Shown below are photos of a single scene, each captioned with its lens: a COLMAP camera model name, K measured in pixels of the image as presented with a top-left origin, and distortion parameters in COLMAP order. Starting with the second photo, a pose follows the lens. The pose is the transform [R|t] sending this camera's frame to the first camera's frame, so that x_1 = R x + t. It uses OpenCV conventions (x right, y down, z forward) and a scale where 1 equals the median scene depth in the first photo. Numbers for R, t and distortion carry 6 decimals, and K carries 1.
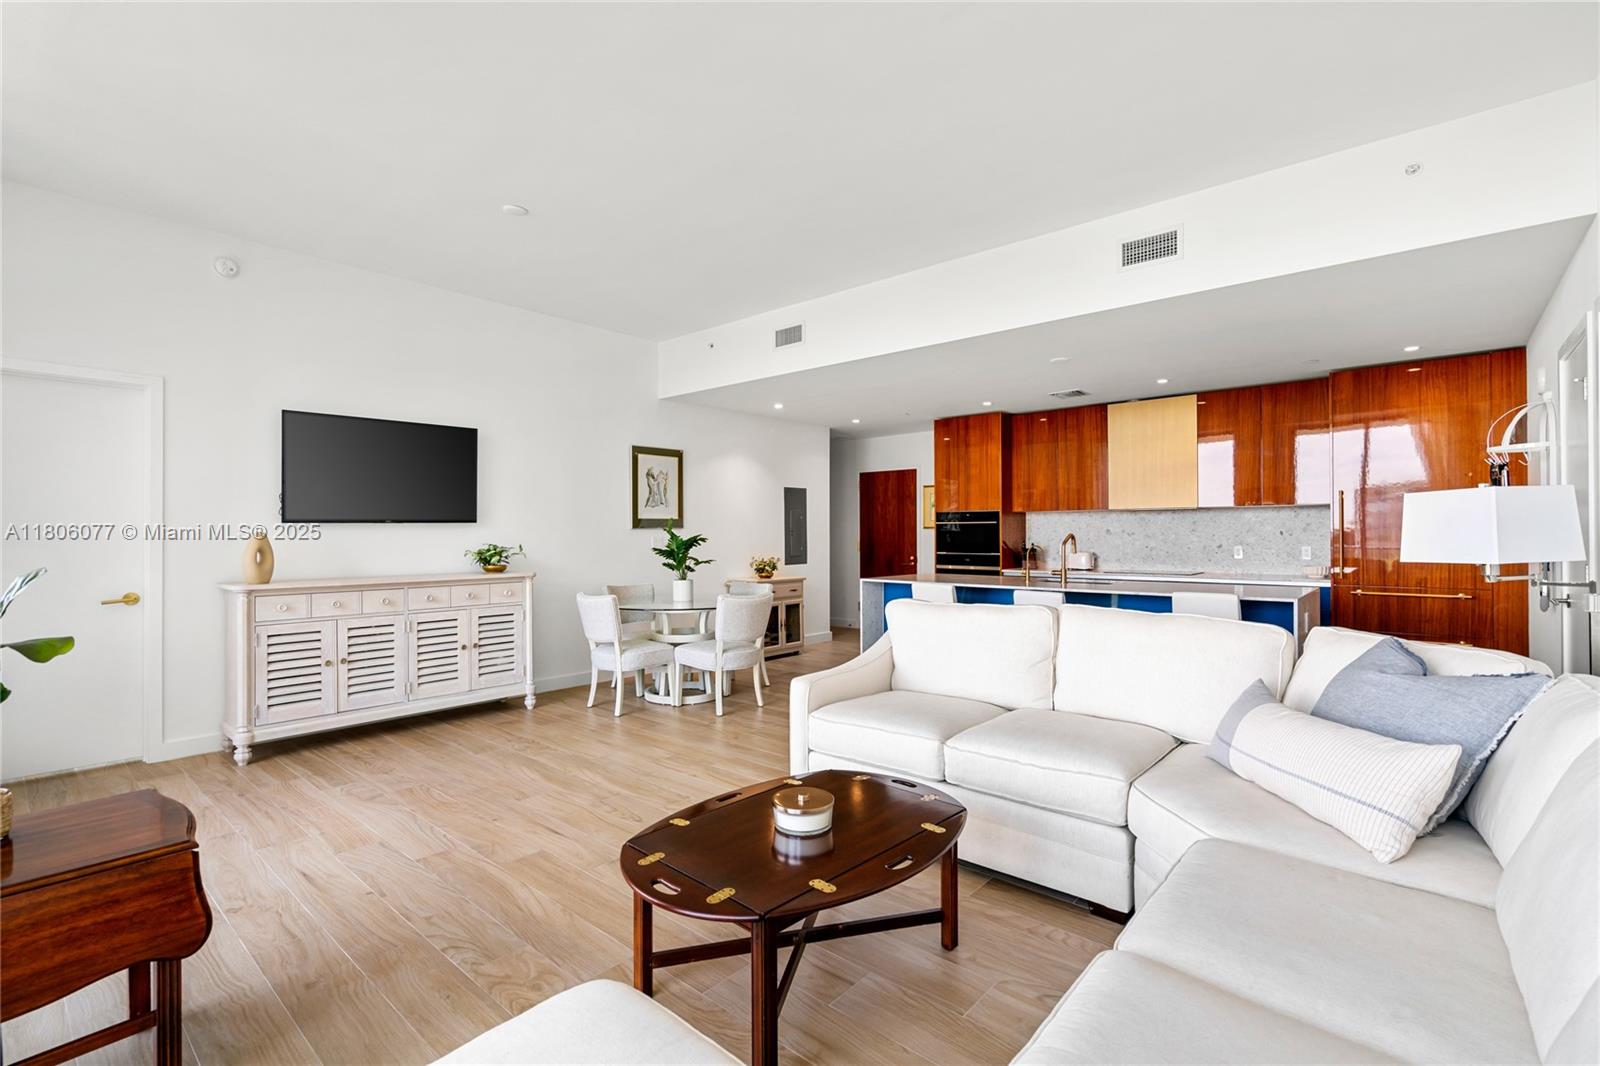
lens RADIAL K [[728.9, 0, 801.2], [0, 728.9, 530.3], [0, 0, 1]] dist [-0.007776, 0.001965]
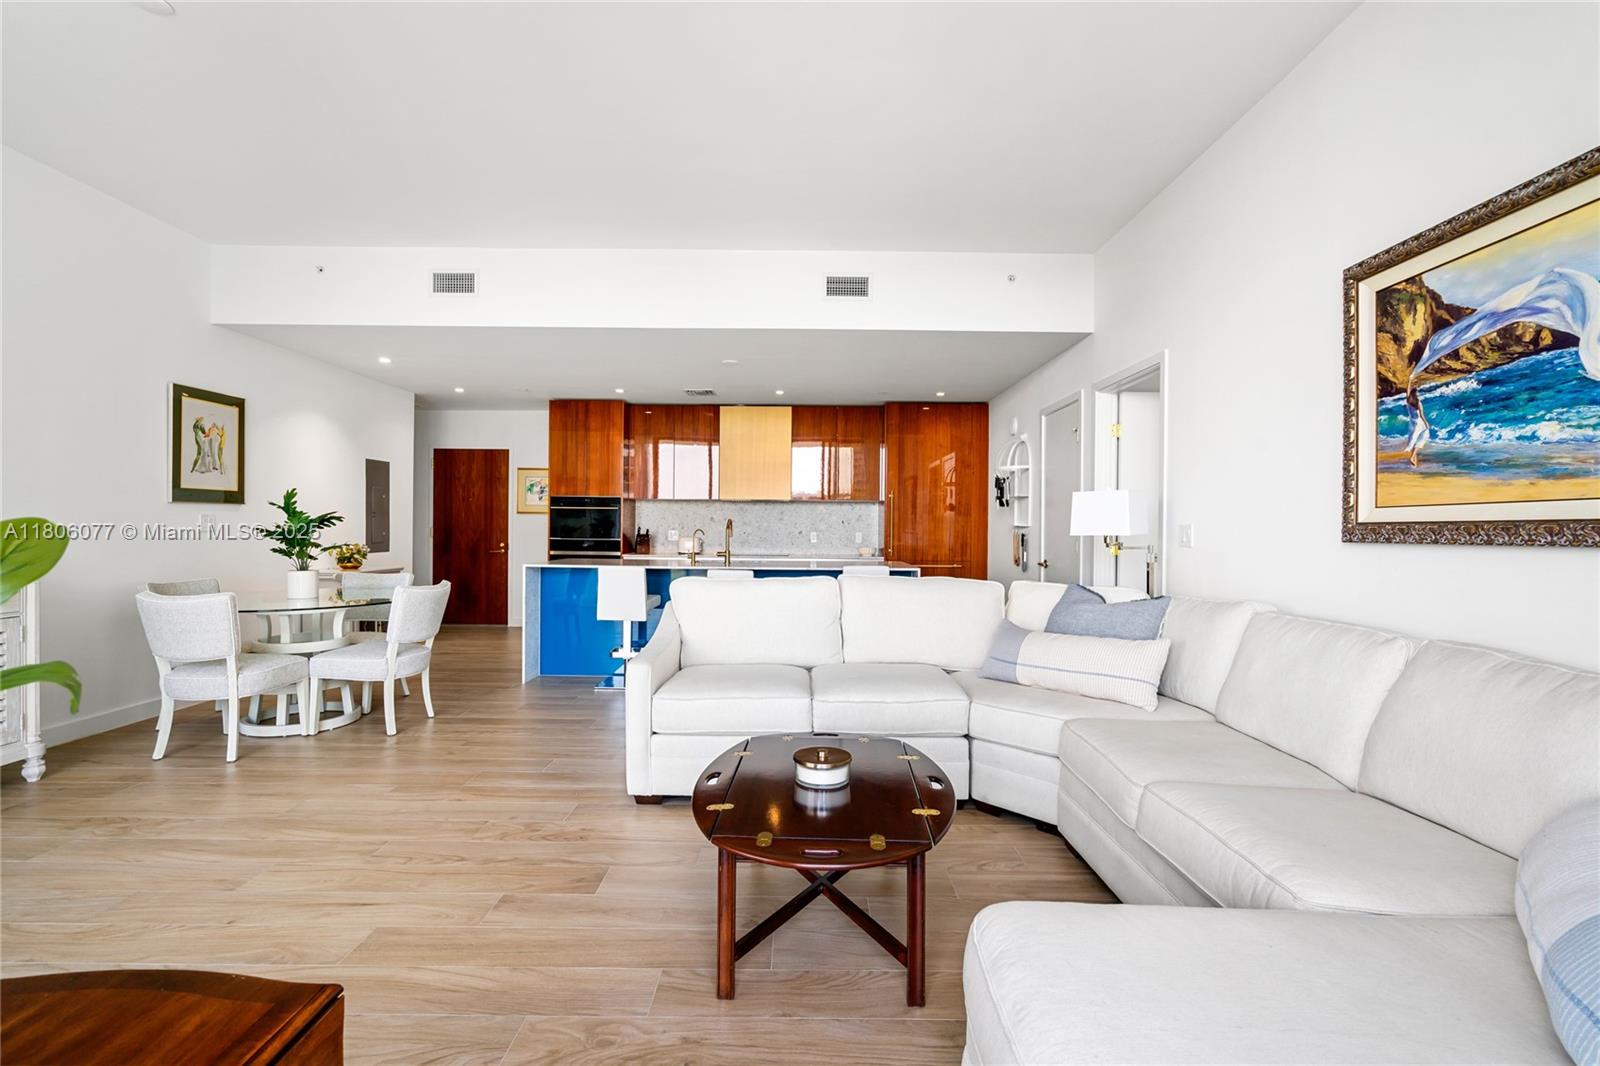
lens RADIAL K [[721.4, 0, 803.2], [0, 721.4, 528.9], [0, 0, 1]] dist [-0.000783, 0.000931]
pose [[0.752571, 0.009193, 0.658447, -0.235379], [-0.015259, 0.999878, 0.003481, 0.012201], [-0.658334, -0.012667, 0.752619, 0.077751]]
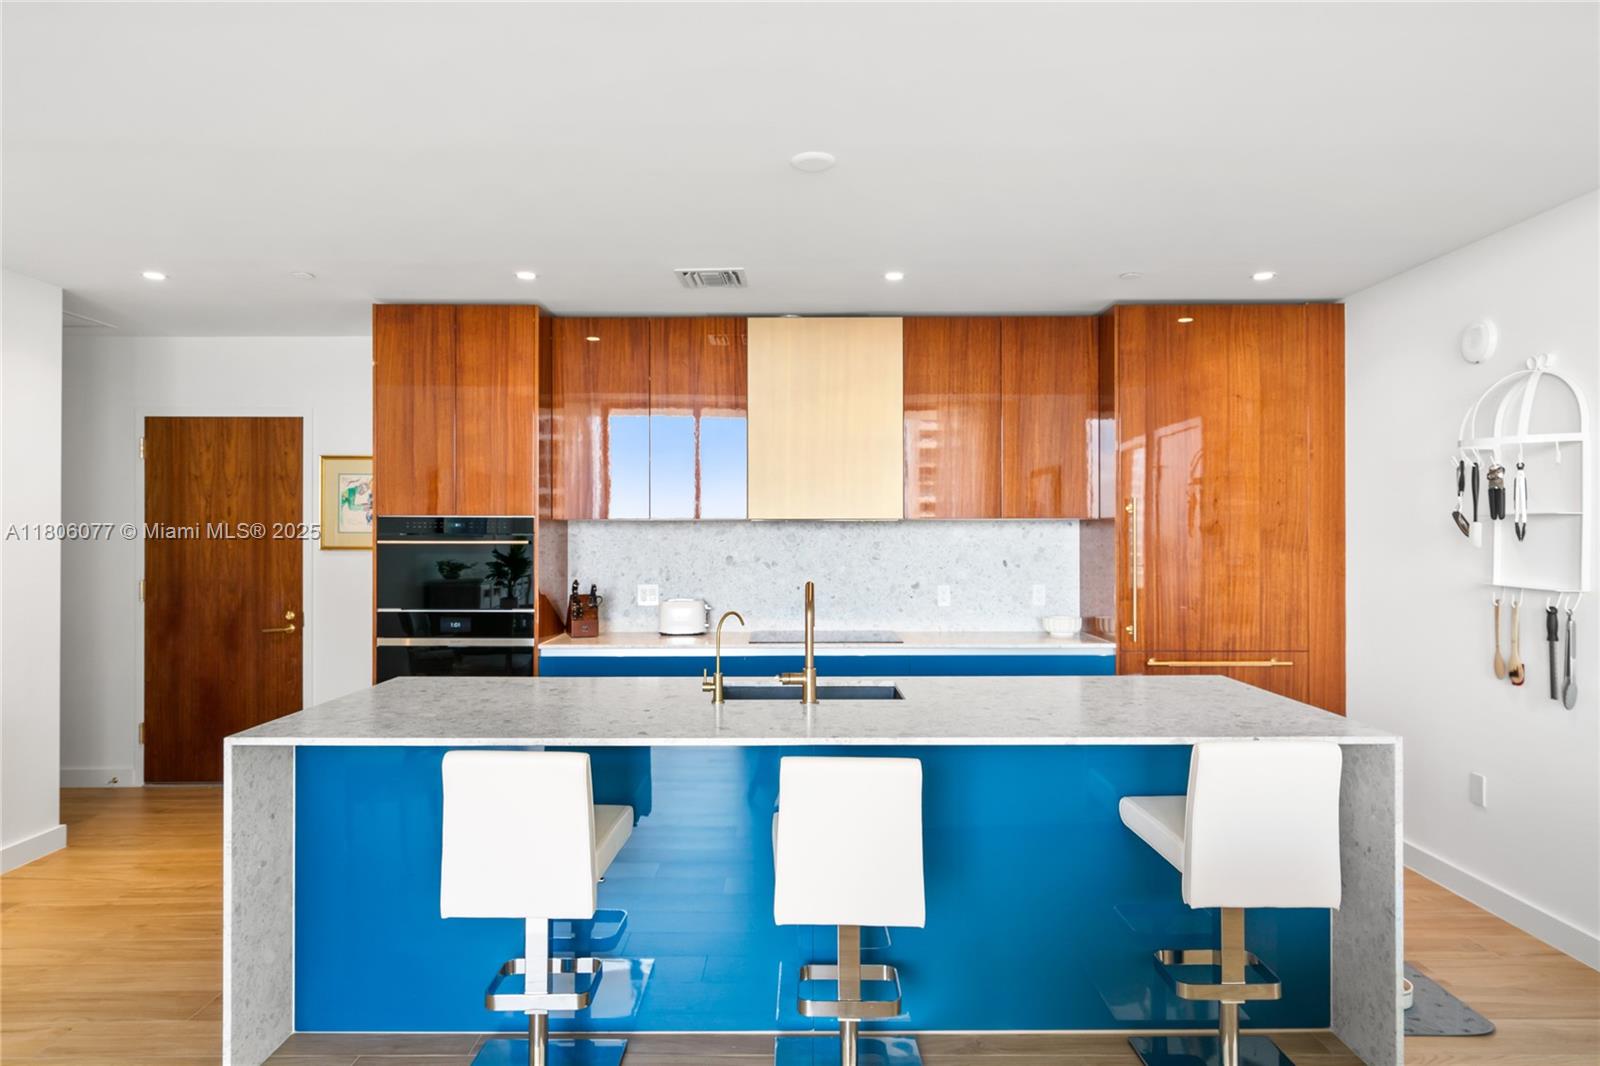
lens RADIAL K [[965.2, 0, 802.7], [0, 965.2, 531.3], [0, 0, 1]] dist [0.012577, -0.001002]
pose [[0.751064, 0.004909, 0.660211, -0.006444], [-0.005318, 0.999985, -0.001386, -0.020899], [-0.660208, -0.002470, 0.751079, 0.493412]]
